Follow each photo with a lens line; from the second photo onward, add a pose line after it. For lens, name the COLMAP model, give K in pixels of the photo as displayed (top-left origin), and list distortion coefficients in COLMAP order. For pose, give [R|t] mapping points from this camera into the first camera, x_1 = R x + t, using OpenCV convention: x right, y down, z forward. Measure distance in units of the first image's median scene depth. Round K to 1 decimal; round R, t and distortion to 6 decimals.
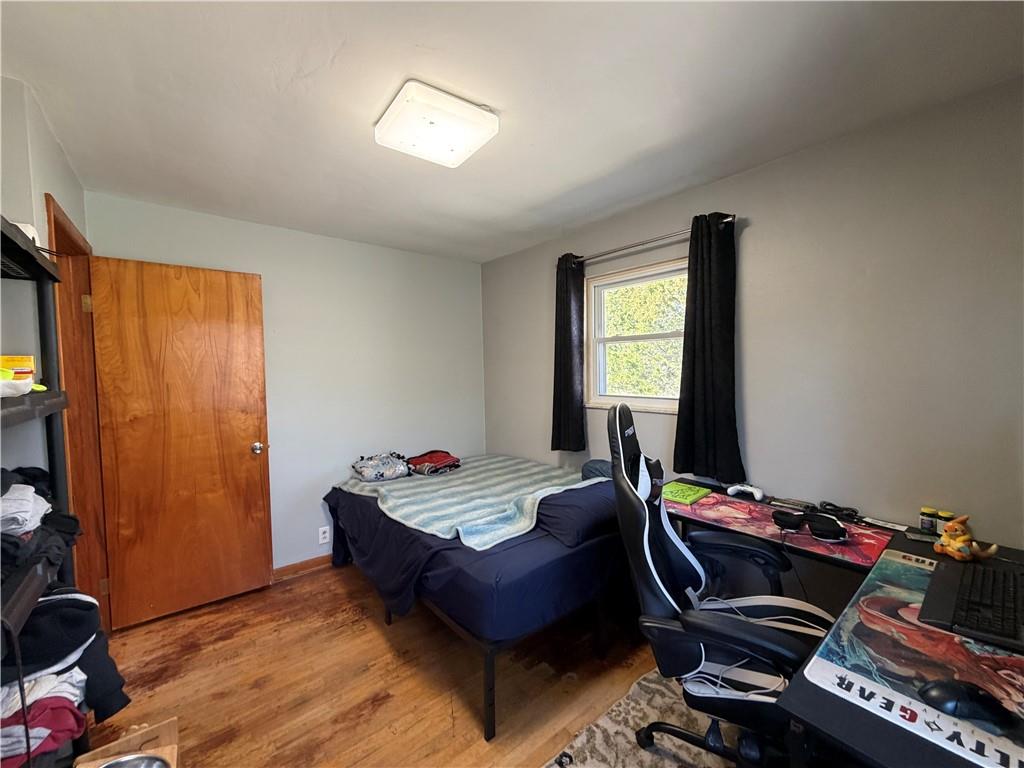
lens RADIAL K [[407.8, 0, 510.4], [0, 407.8, 385.8], [0, 0, 1]] dist [0.001207, -0.000328]
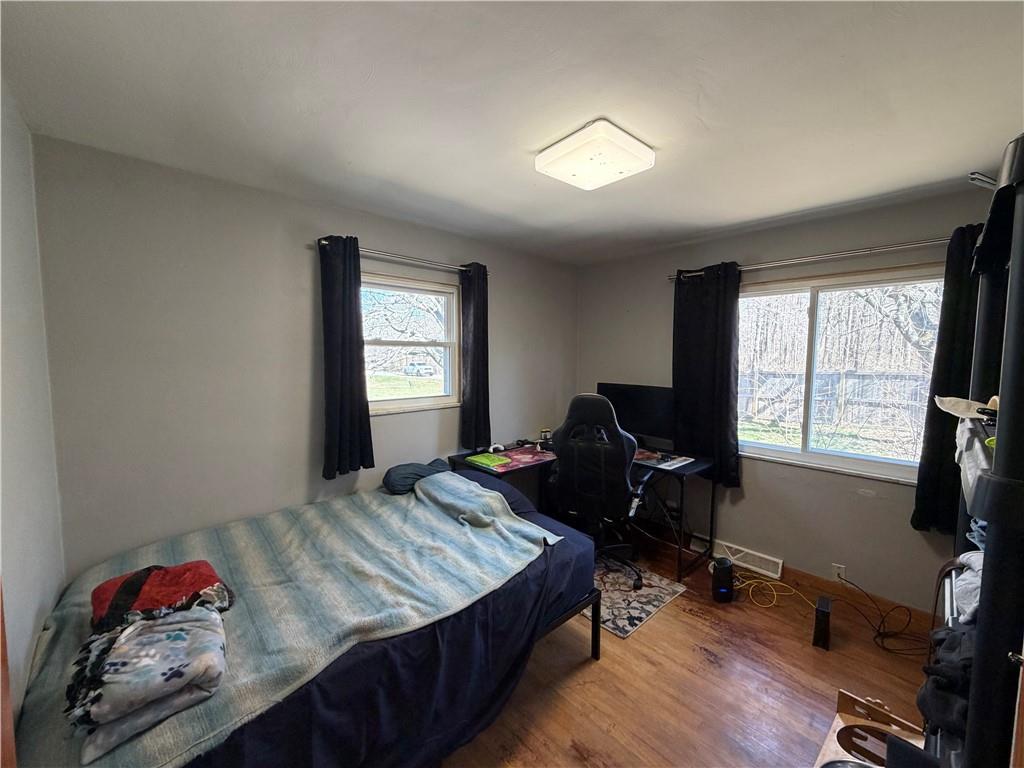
lens RADIAL K [[407.8, 0, 511.4], [0, 407.8, 383.2], [0, 0, 1]] dist [0.001207, -0.000328]
pose [[-0.055932, -0.049094, 0.997227, -1.078928], [0.039886, 0.997883, 0.051363, -0.078816], [-0.997638, 0.042649, -0.053856, 1.085113]]
